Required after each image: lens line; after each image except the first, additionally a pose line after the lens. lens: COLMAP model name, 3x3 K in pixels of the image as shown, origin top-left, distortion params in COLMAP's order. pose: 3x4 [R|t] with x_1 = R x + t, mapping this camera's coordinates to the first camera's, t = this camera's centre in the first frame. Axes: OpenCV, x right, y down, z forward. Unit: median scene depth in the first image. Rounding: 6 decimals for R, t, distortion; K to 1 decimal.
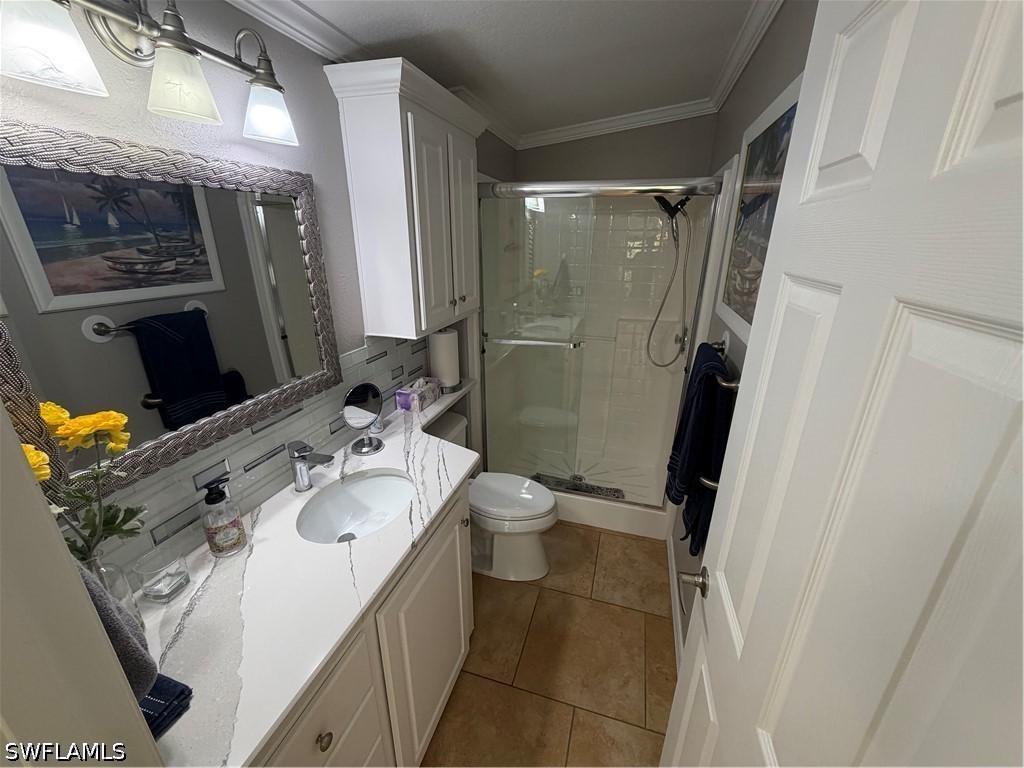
lens RADIAL K [[406.9, 0, 513.9], [0, 406.9, 383.4], [0, 0, 1]] dist [0.000706, -0.000085]
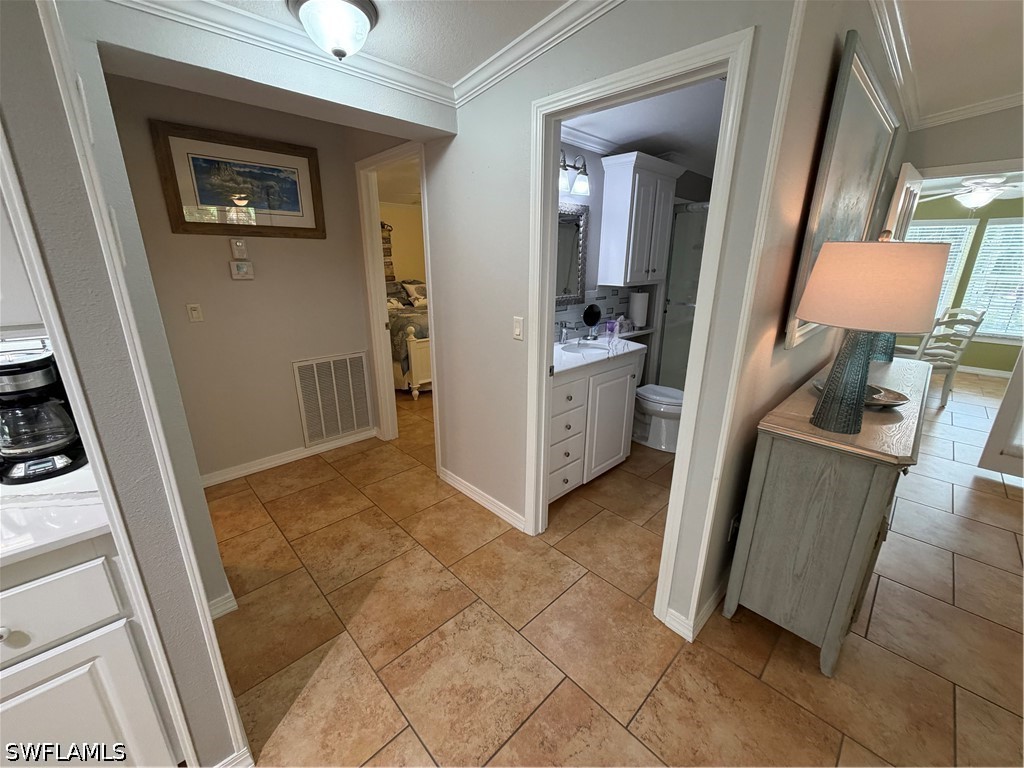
lens RADIAL K [[406.9, 0, 513.9], [0, 406.9, 383.4], [0, 0, 1]] dist [0.000706, -0.000085]
pose [[0.873937, 0.139690, -0.465533, 0.255708], [-0.163334, 0.986514, -0.010606, 0.427643], [0.457773, 0.085307, 0.884967, -0.858012]]
